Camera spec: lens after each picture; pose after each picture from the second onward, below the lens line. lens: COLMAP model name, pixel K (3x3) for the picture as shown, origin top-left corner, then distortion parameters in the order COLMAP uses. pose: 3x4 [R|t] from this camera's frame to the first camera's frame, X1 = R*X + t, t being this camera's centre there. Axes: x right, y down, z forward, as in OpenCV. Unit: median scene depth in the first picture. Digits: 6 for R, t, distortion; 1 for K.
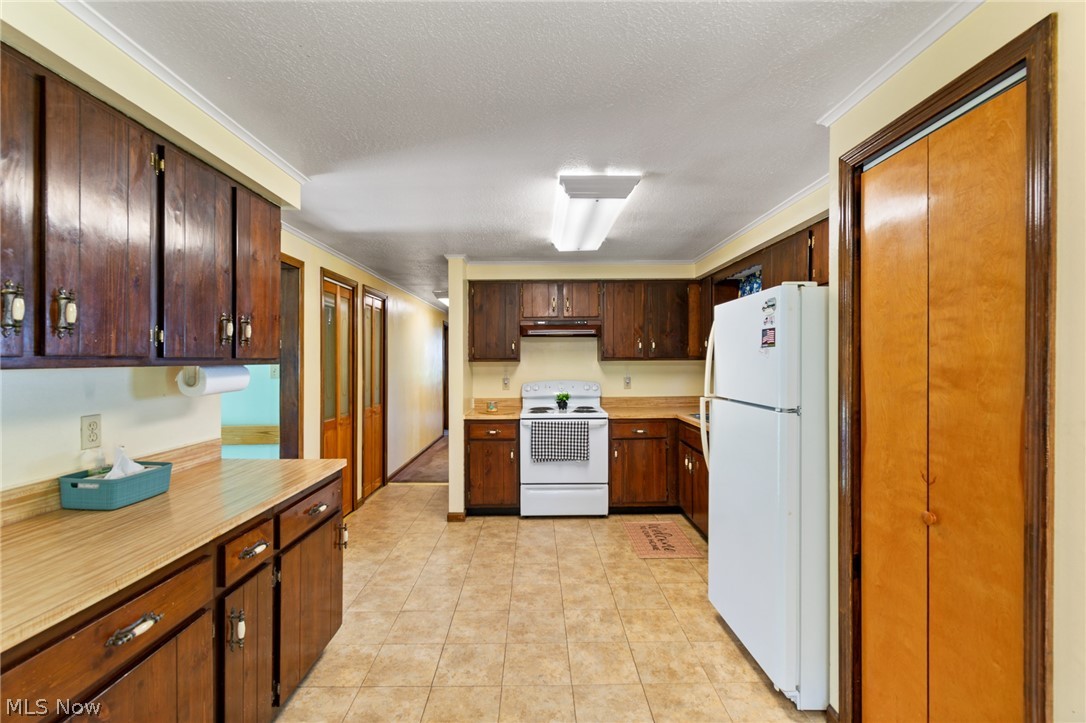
lens RADIAL K [[480.4, 0, 543.8], [0, 480.4, 358.6], [0, 0, 1]] dist [0.002602, 0.000120]
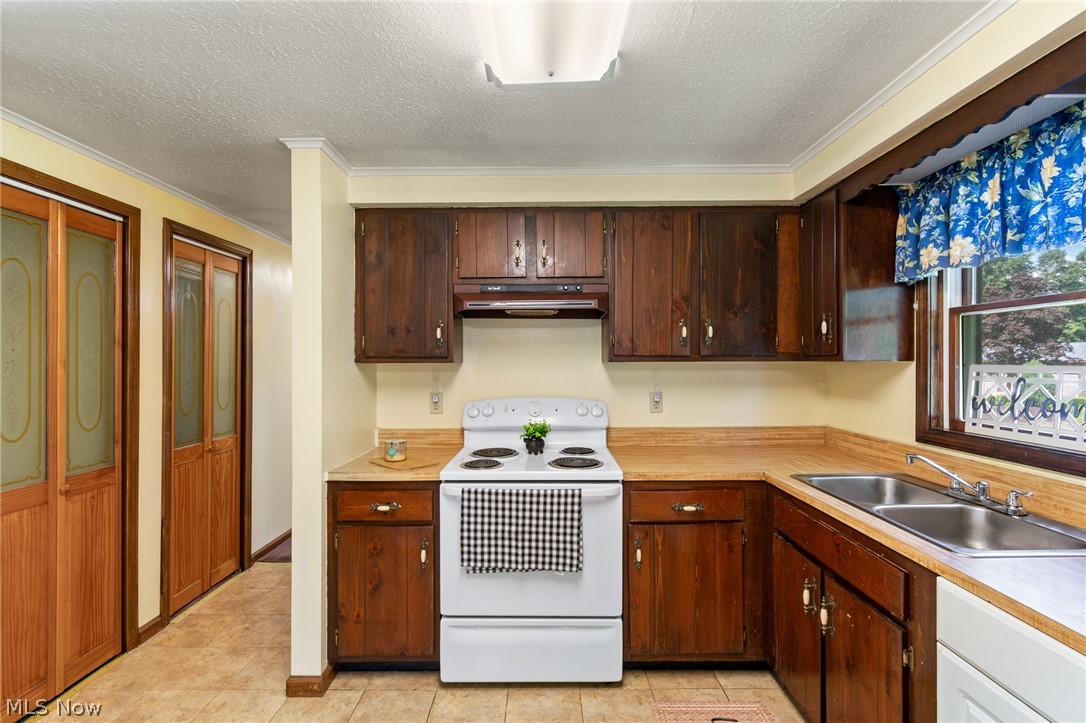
lens RADIAL K [[480.4, 0, 543.8], [0, 480.4, 358.6], [0, 0, 1]] dist [0.002602, 0.000120]
pose [[0.999836, 0.002132, -0.018000, 0.062780], [-0.002157, 0.999997, -0.001355, 0.002319], [0.017997, 0.001394, 0.999837, 0.512149]]
